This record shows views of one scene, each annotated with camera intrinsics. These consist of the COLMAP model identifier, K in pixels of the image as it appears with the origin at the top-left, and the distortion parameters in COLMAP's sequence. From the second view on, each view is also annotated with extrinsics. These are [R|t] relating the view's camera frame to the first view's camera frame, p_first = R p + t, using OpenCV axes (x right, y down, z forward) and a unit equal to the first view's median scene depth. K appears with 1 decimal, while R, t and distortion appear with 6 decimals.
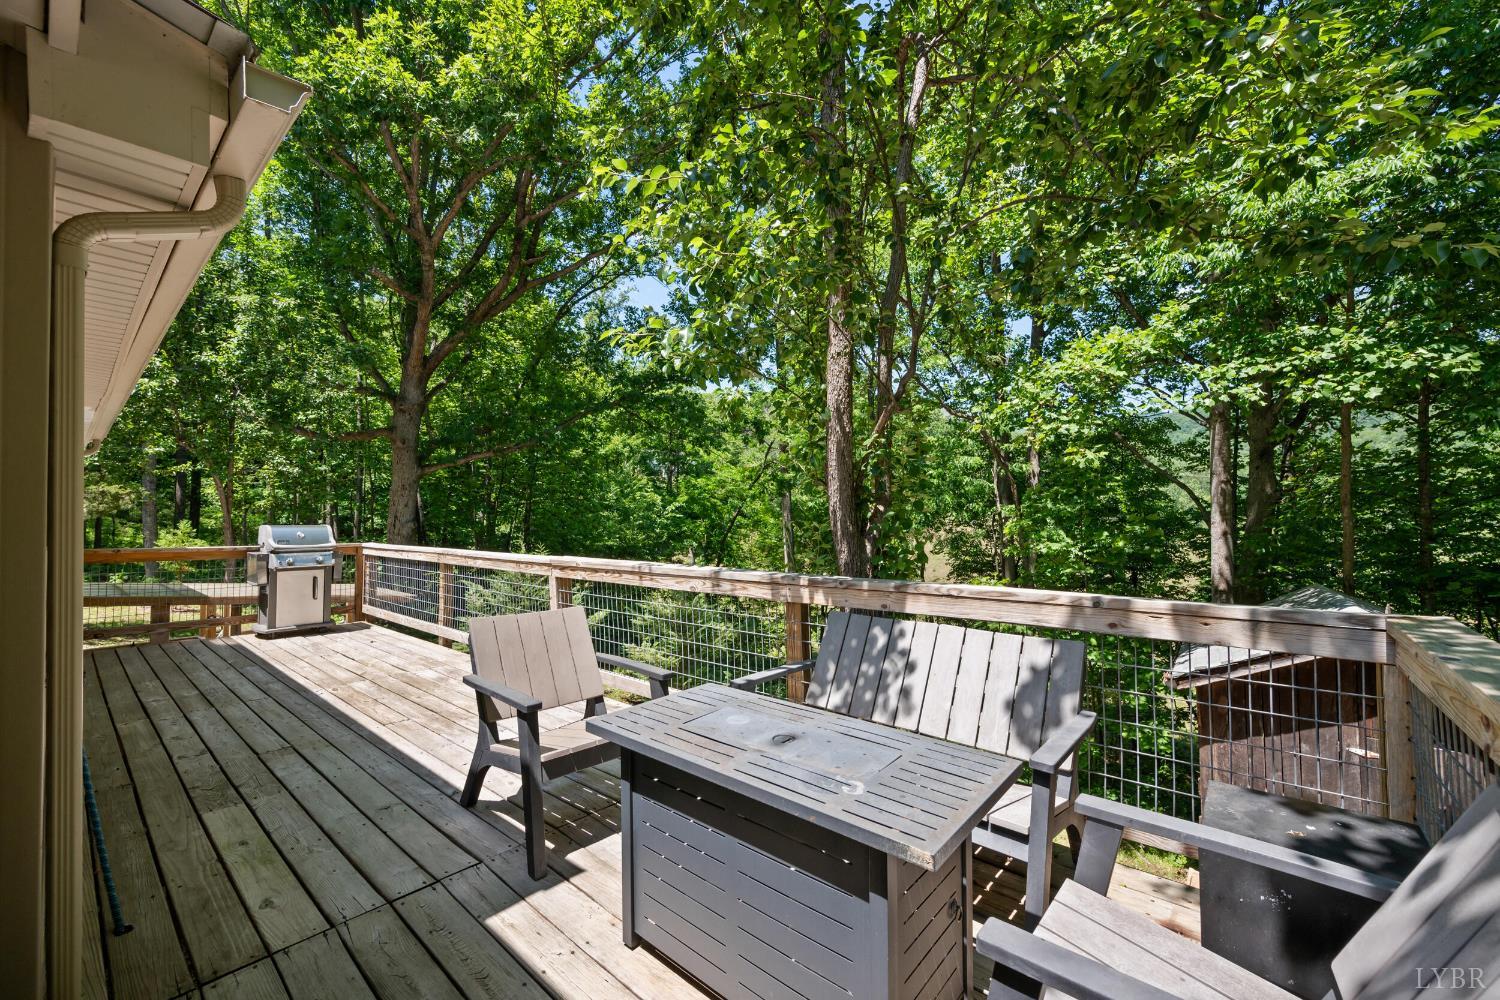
lens RADIAL K [[603.4, 0, 745.0], [0, 603.4, 499.0], [0, 0, 1]] dist [0.000758, 0.000062]
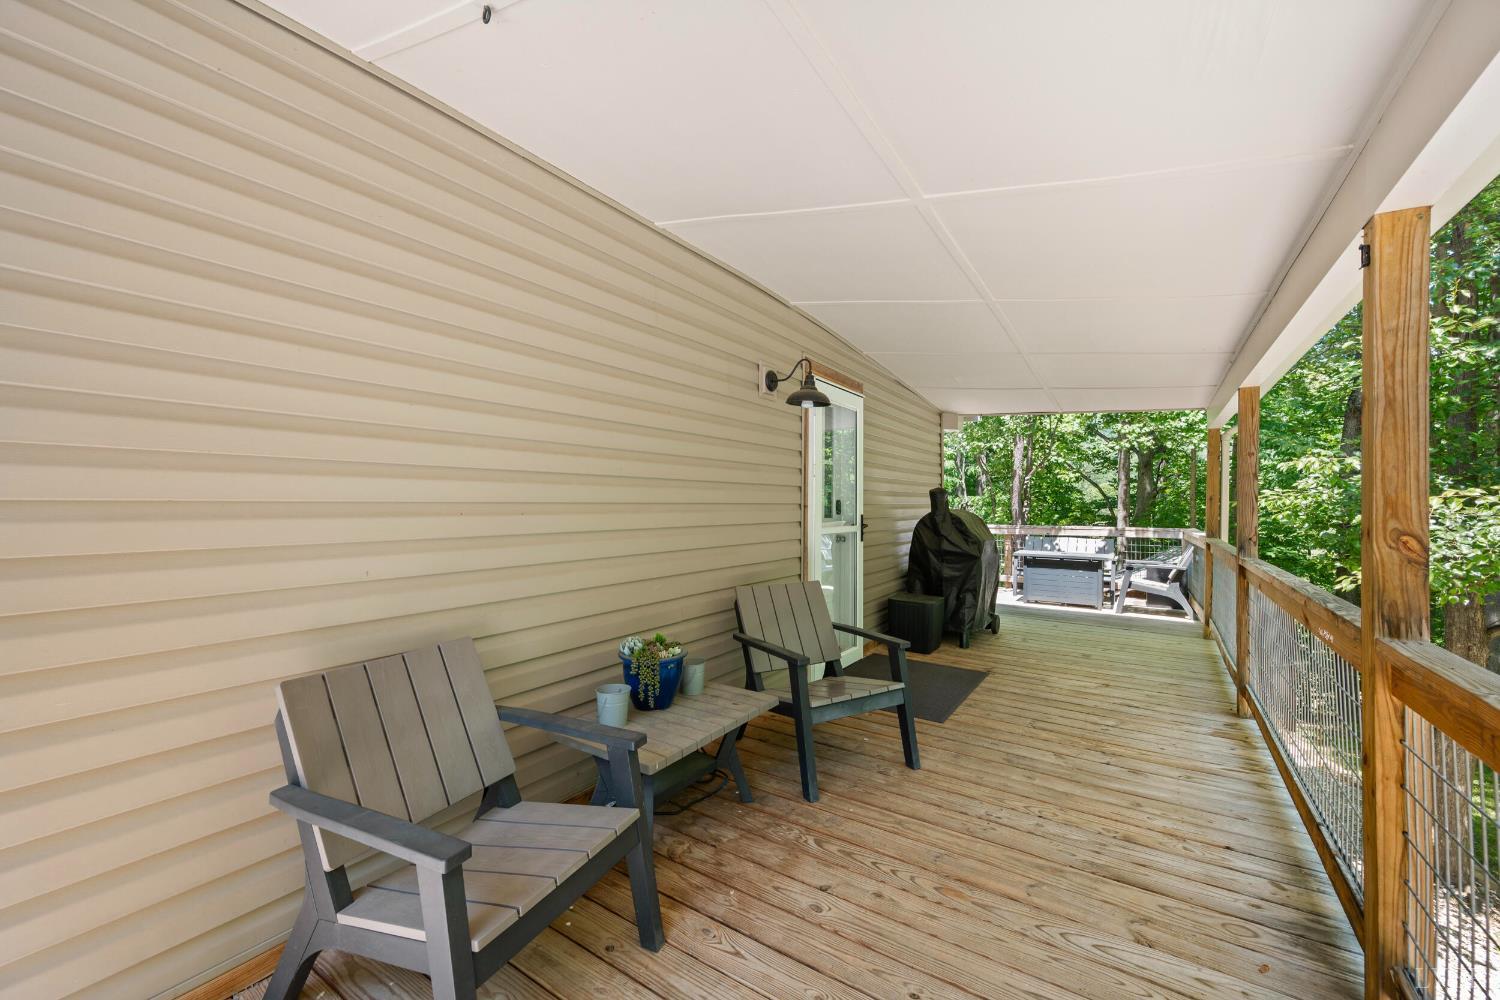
lens RADIAL K [[603.4, 0, 751.4], [0, 603.4, 503.9], [0, 0, 1]] dist [0.000758, 0.000062]
pose [[0.990597, 0.003864, 0.136761, -0.640157], [-0.007879, 0.999553, 0.028832, -0.024176], [-0.136589, -0.029638, 0.990184, -0.701889]]
